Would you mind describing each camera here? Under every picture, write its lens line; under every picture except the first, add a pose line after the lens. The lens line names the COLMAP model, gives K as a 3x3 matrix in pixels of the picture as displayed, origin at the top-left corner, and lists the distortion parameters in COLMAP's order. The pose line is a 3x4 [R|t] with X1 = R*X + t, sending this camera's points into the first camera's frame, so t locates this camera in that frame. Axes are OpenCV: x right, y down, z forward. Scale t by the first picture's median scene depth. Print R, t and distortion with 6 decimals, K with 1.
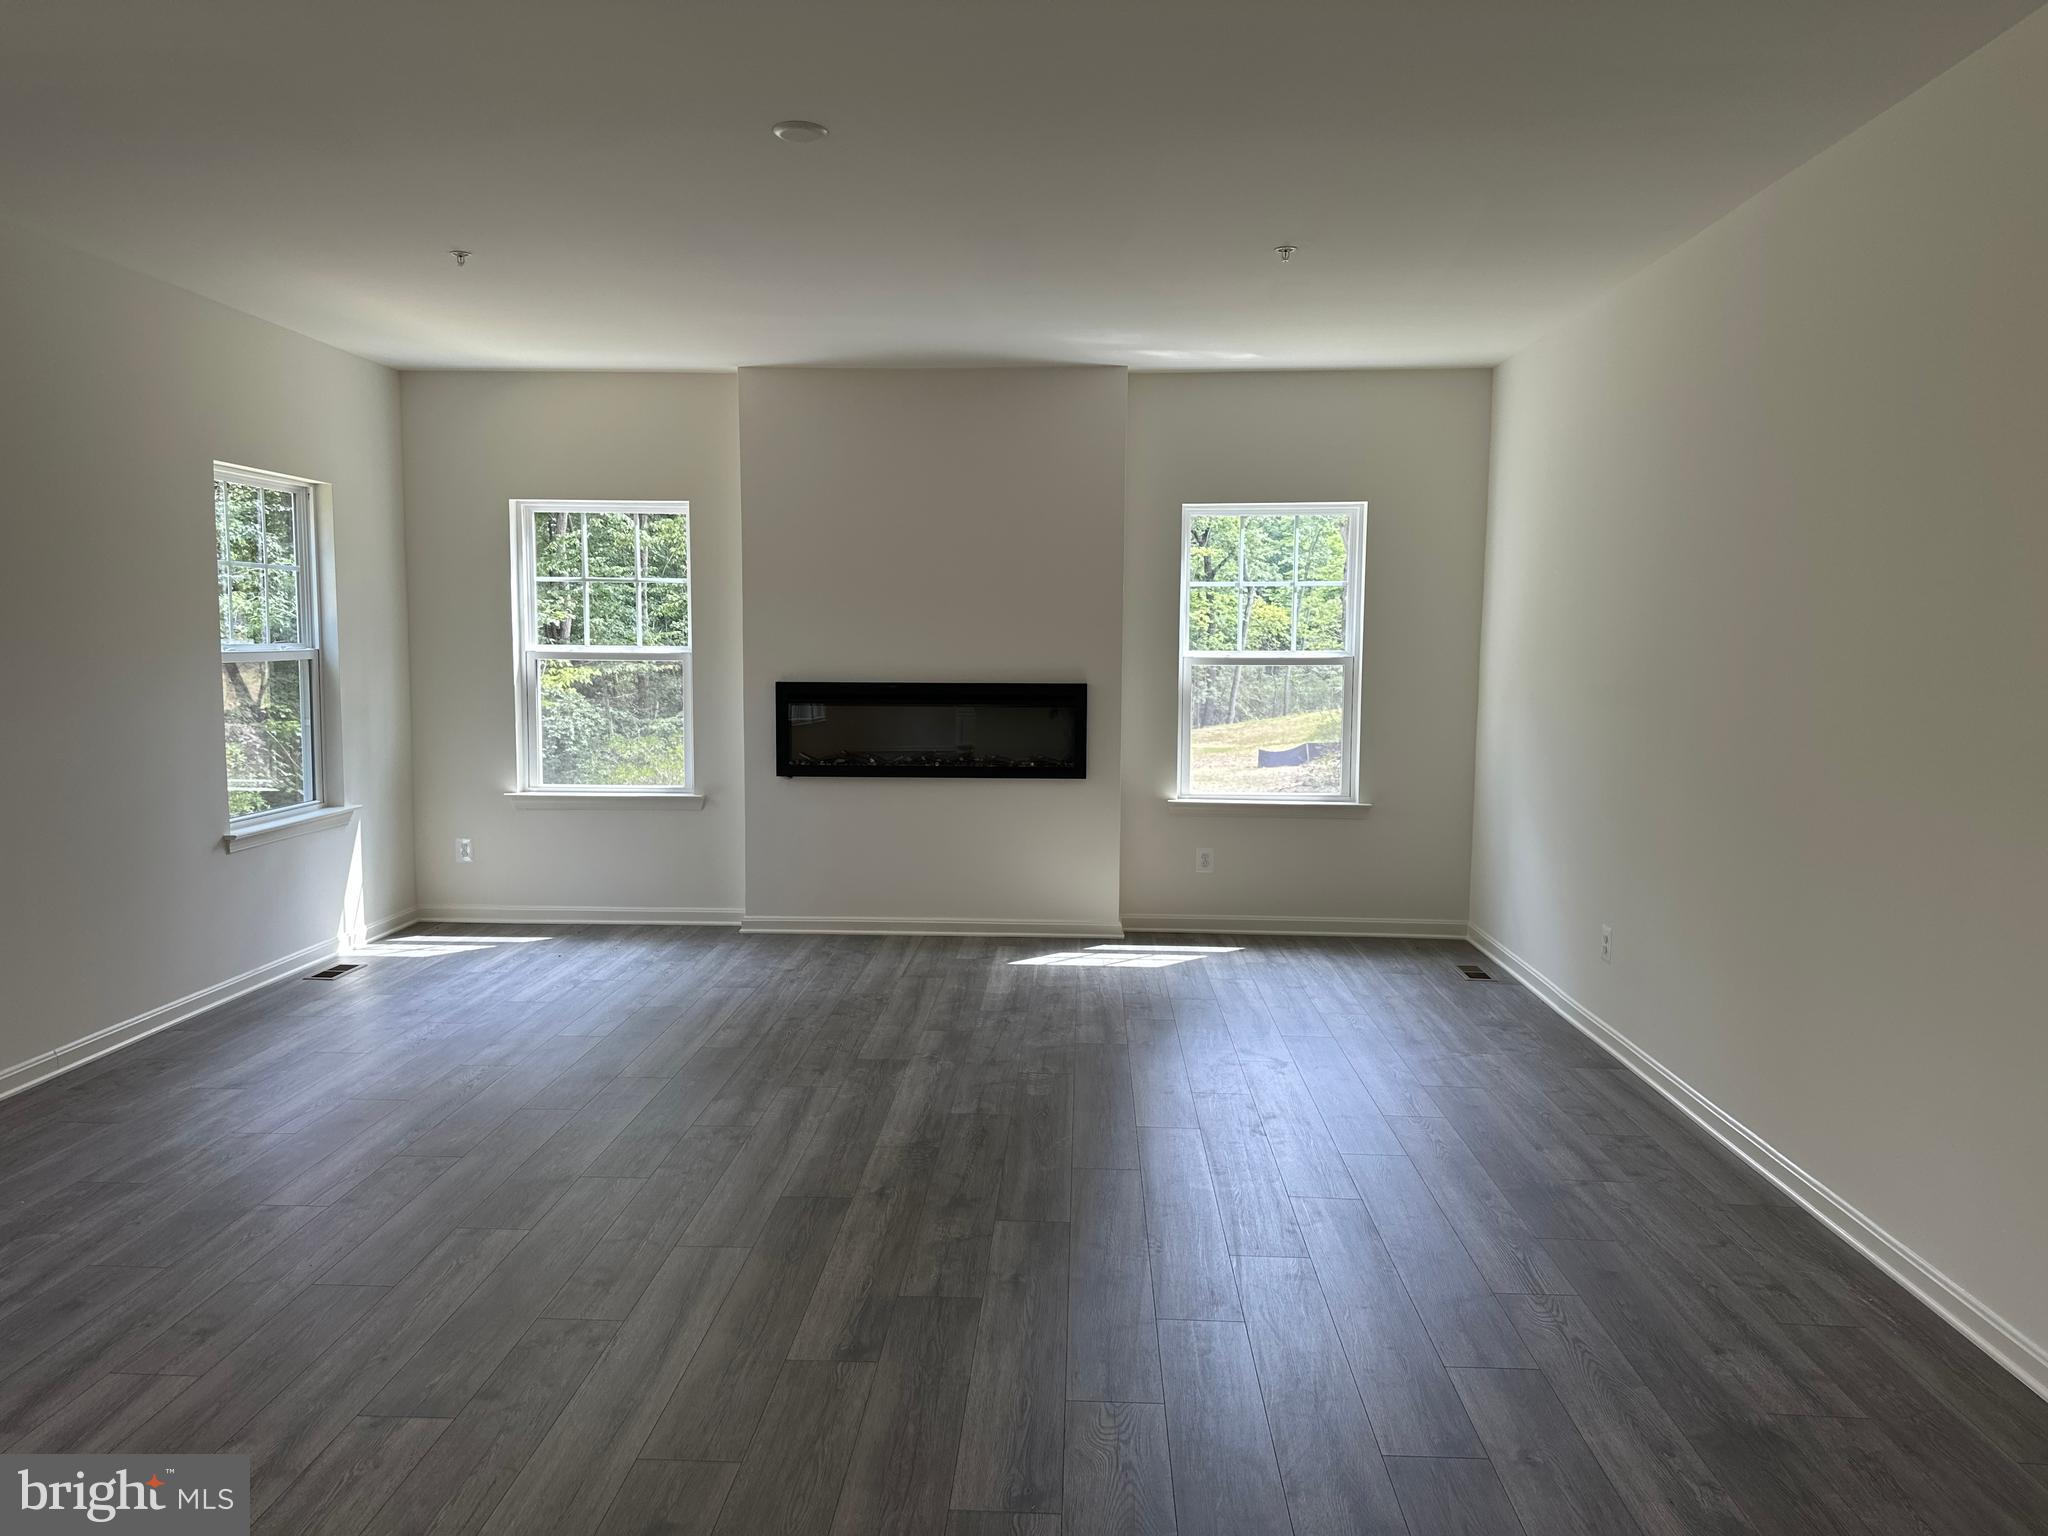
lens RADIAL K [[1450.3, 0, 1019.1], [0, 1450.3, 766.0], [0, 0, 1]] dist [0.063671, -0.068486]
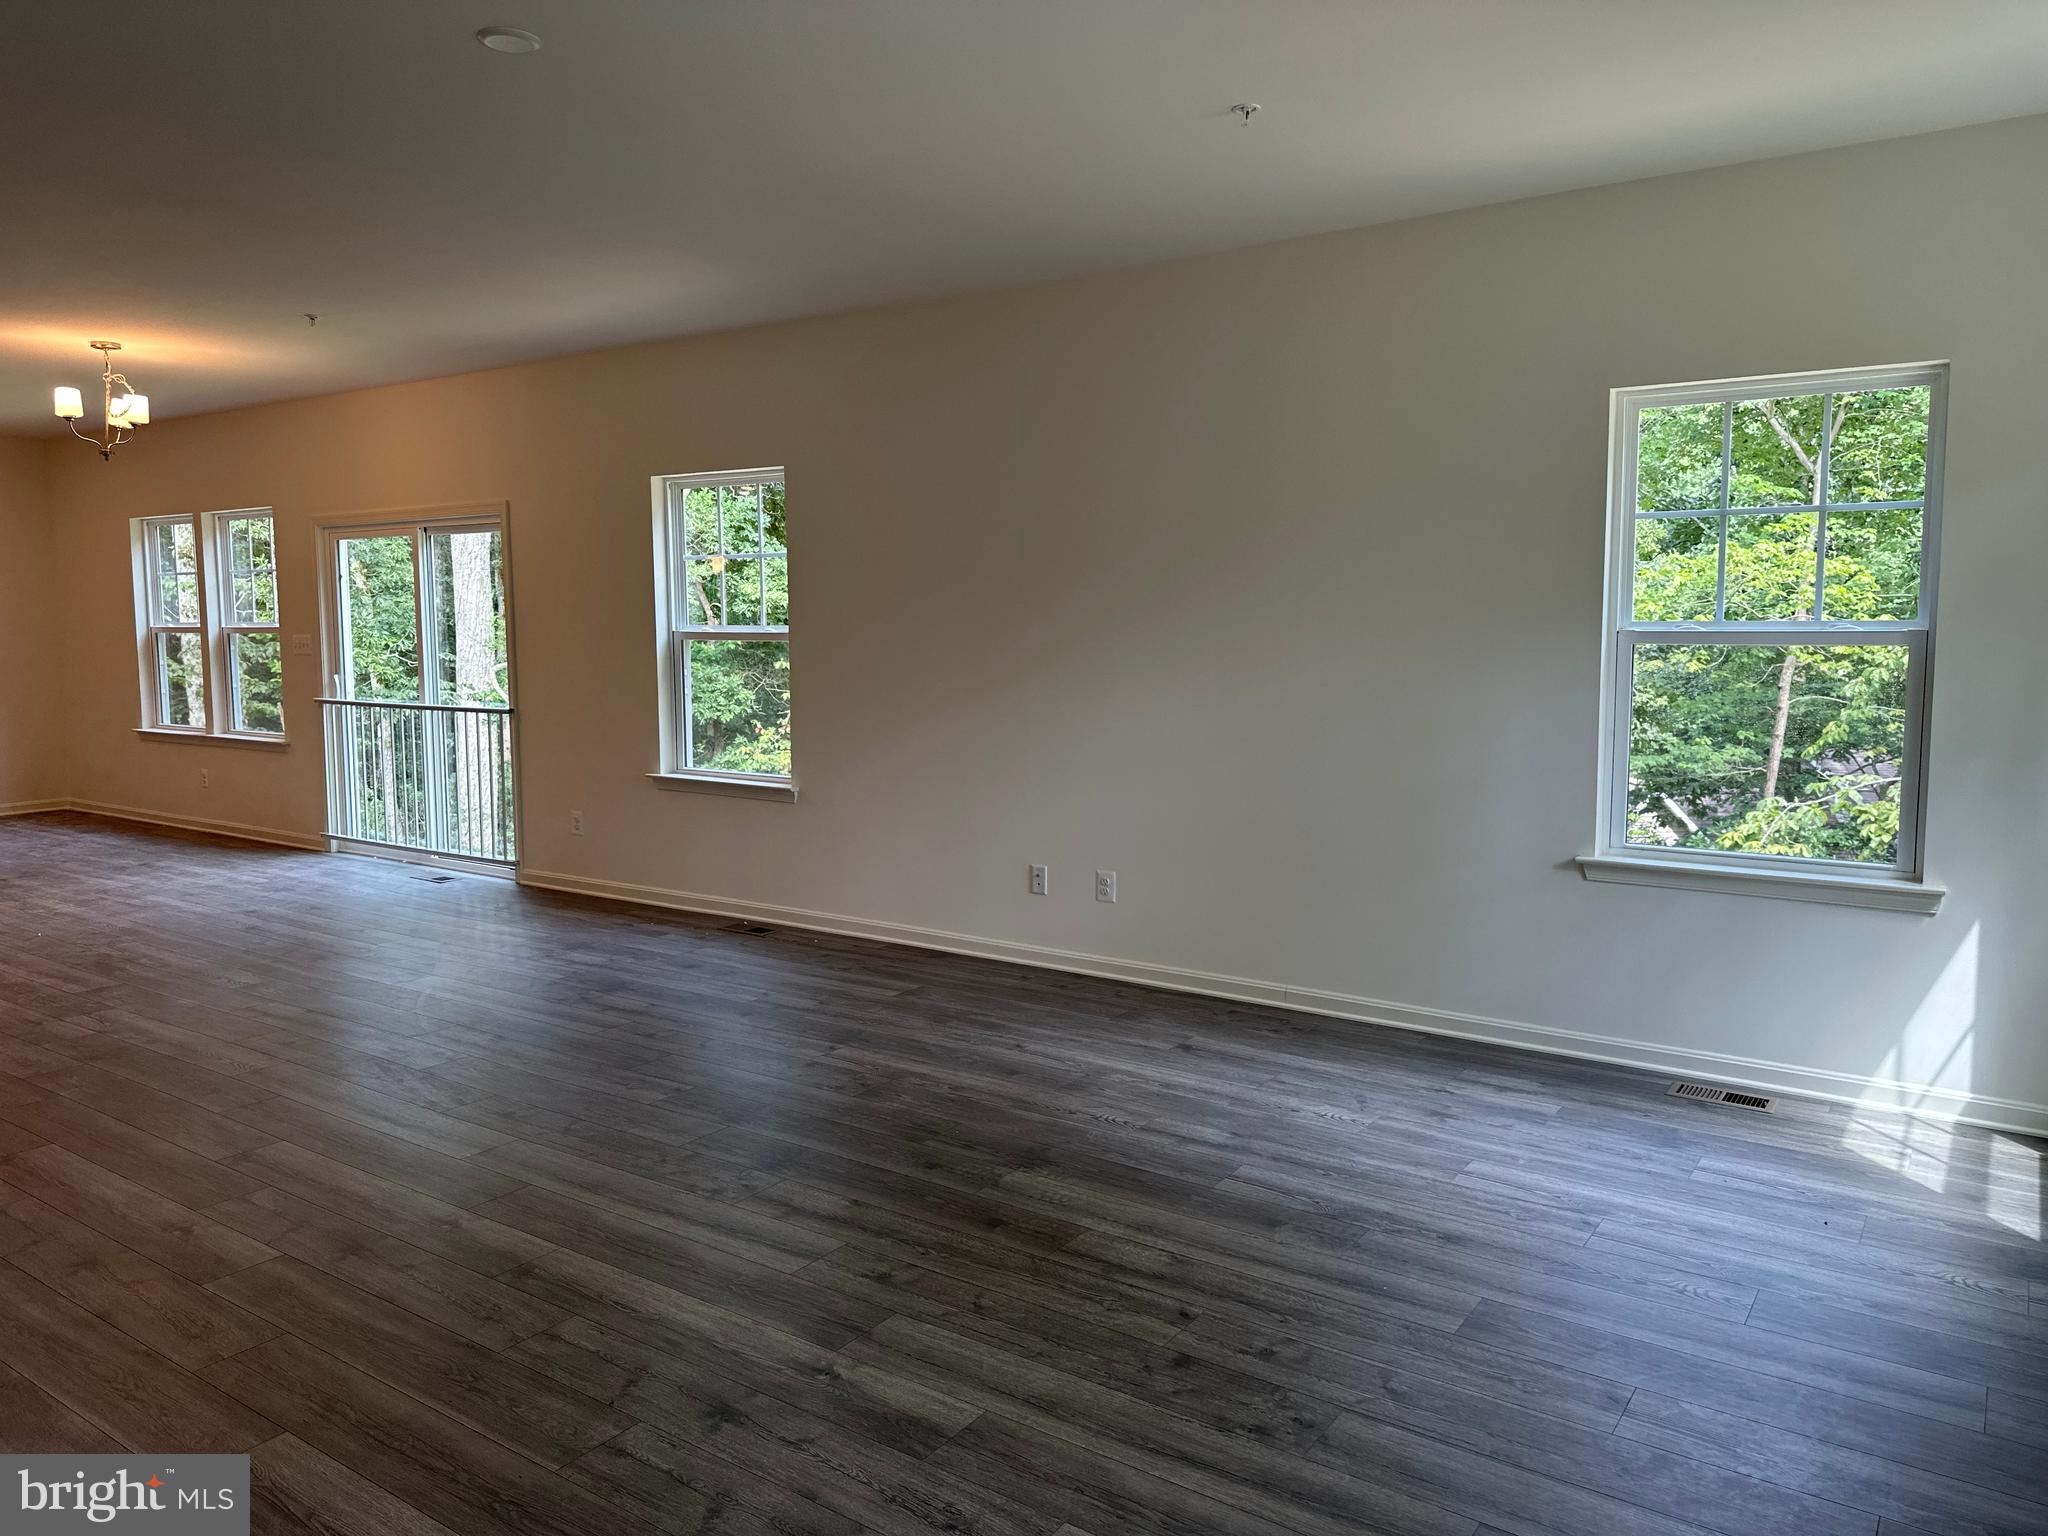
lens RADIAL K [[1450.3, 0, 1015.7], [0, 1450.3, 762.1], [0, 0, 1]] dist [0.063671, -0.068486]
pose [[-0.539128, 0.083042, -0.838120, 0.322217], [-0.077053, 0.986091, 0.147268, -0.105528], [0.838692, 0.143976, -0.525230, 1.233664]]
